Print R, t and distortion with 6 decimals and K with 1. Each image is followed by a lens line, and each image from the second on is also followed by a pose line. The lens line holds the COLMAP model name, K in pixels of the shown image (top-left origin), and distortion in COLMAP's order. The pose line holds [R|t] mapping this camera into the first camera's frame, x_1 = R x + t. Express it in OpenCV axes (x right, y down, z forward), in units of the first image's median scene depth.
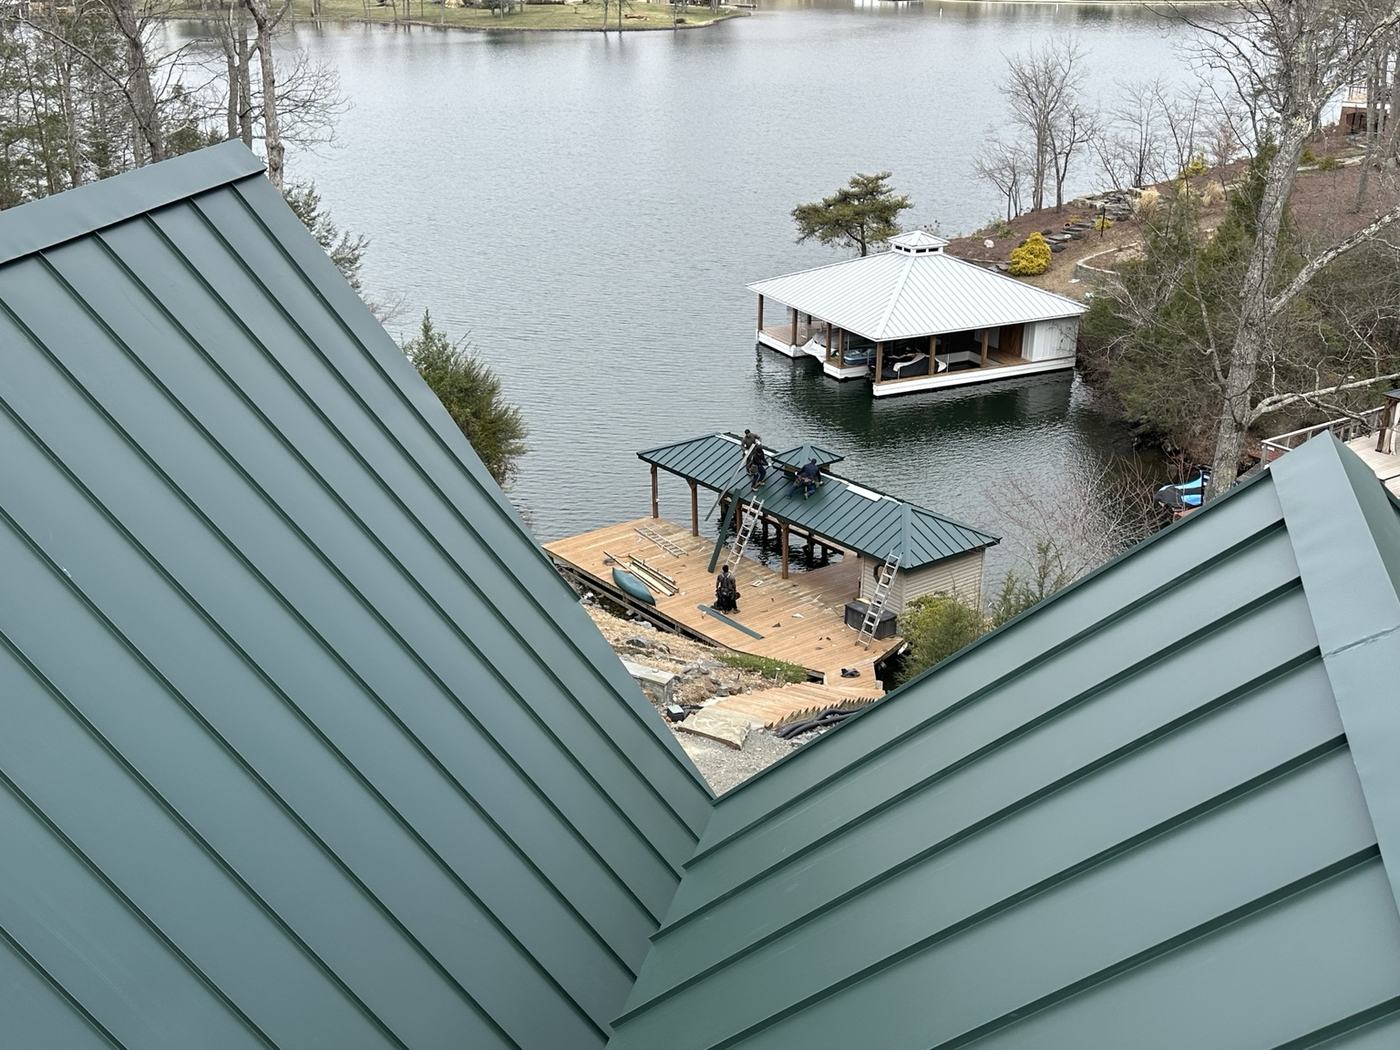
lens RADIAL K [[1777.3, 0, 700.0], [0, 1777.3, 525.0], [0, 0, 1]] dist [0.122295, -0.115634]
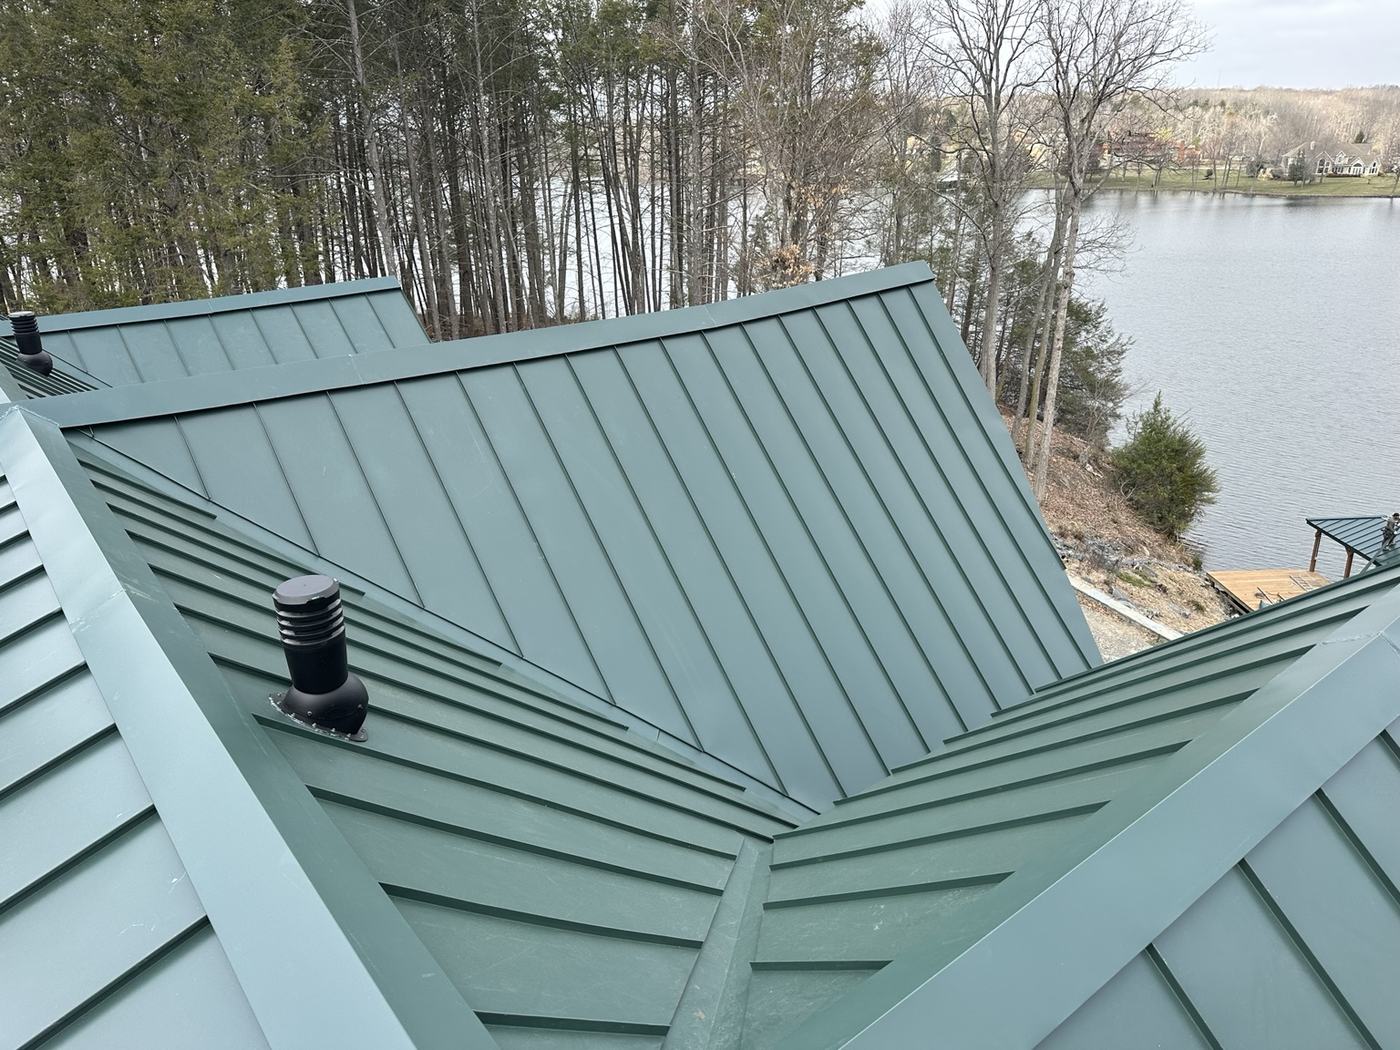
lens RADIAL K [[1777.3, 0, 700.0], [0, 1777.3, 525.0], [0, 0, 1]] dist [0.122295, -0.115634]
pose [[0.673496, 0.154734, -0.722814, 0.614253], [-0.206414, 0.978315, 0.017100, 0.032202], [0.709786, 0.137682, 0.690831, -0.211494]]
